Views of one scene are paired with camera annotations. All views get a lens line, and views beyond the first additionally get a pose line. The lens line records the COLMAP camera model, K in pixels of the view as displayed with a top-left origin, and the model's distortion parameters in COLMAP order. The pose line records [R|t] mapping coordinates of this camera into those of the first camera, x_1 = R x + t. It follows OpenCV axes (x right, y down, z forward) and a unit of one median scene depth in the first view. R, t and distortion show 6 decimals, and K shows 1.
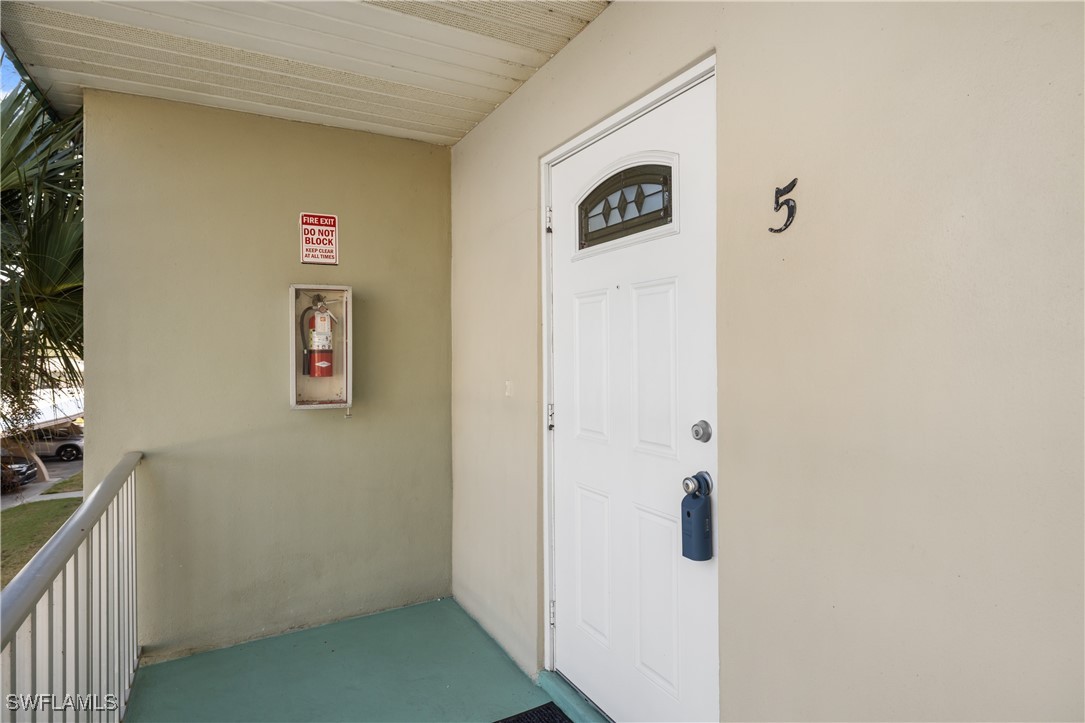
lens RADIAL K [[605.2, 0, 542.5], [0, 605.2, 361.5], [0, 0, 1]] dist [-0.000978, -0.000102]
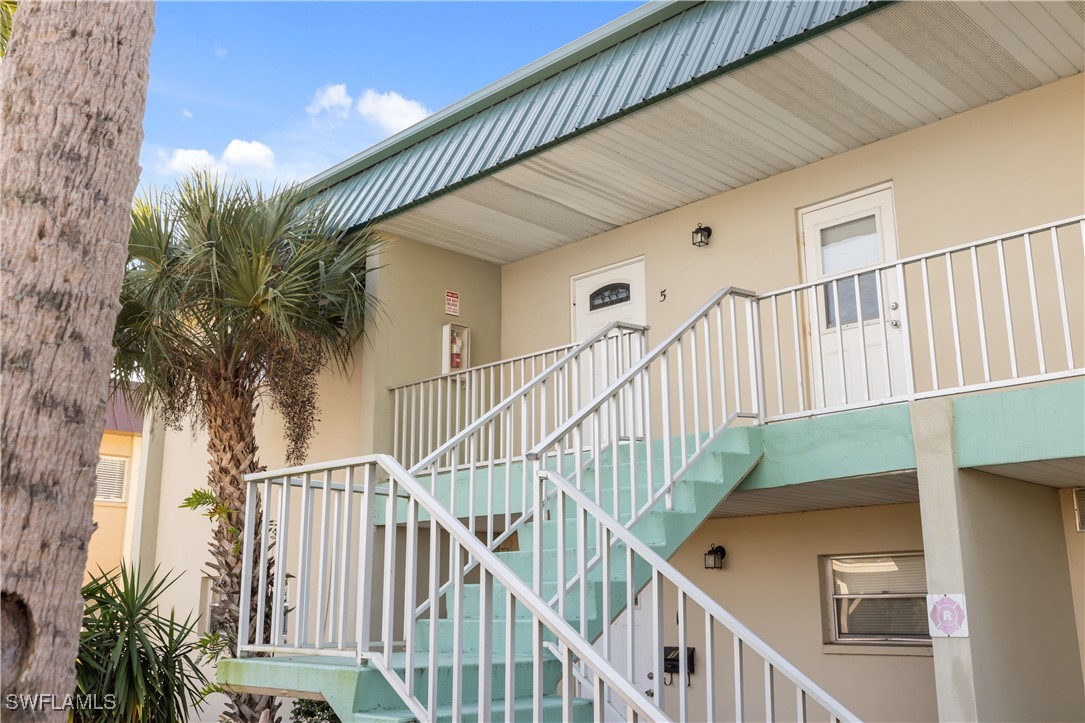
lens RADIAL K [[1046.3, 0, 542.5], [0, 1046.3, 361.5], [0, 0, 1]] dist [0.000815, -0.000010]
pose [[0.958583, 0.072864, 0.275335, -1.419633], [-0.003672, 0.969803, -0.243861, 1.177506], [-0.284790, 0.232750, 0.929904, -3.239182]]
